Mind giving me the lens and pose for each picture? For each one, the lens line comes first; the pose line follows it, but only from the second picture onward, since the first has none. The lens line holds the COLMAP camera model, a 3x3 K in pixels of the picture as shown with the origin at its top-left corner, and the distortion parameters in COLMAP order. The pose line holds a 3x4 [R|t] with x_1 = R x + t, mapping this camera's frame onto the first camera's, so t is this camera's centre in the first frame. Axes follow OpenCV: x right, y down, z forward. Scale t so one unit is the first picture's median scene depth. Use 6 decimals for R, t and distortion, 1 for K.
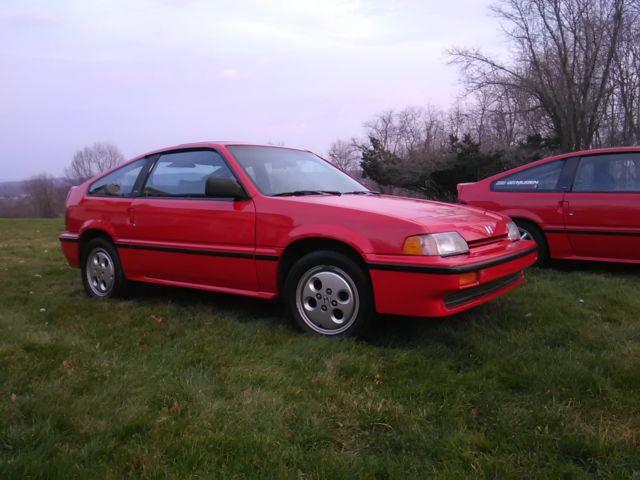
lens RADIAL K [[526.4, 0, 329.7], [0, 526.4, 240.8], [0, 0, 1]] dist [0.093014, -0.139553]
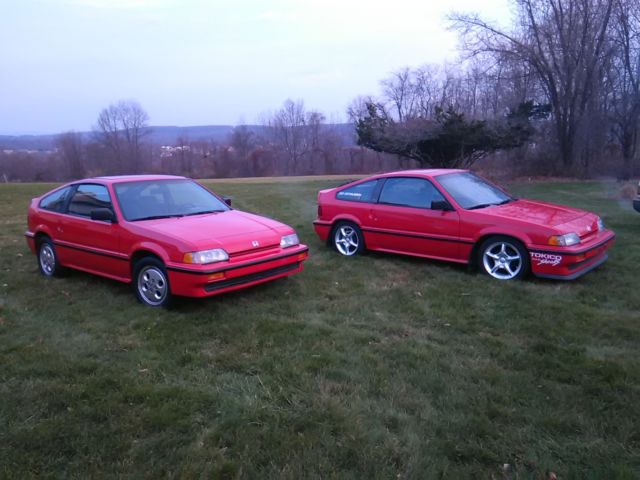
lens RADIAL K [[526.4, 0, 329.7], [0, 526.4, 240.8], [0, 0, 1]] dist [0.093014, -0.139553]
pose [[0.998609, 0.010962, -0.051584, 0.061170], [-0.006525, 0.996324, 0.085411, -0.017247], [0.052330, -0.084956, 0.995010, -0.064761]]
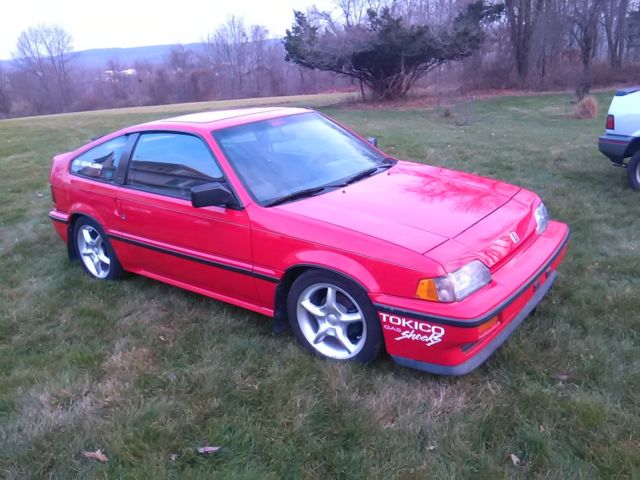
lens RADIAL K [[526.4, 0, 329.7], [0, 526.4, 240.8], [0, 0, 1]] dist [0.093014, -0.139553]
pose [[0.998970, -0.044183, 0.010378, 0.111129], [0.040582, 0.971952, 0.231652, -0.027178], [-0.020322, -0.230992, 0.972743, 0.042120]]
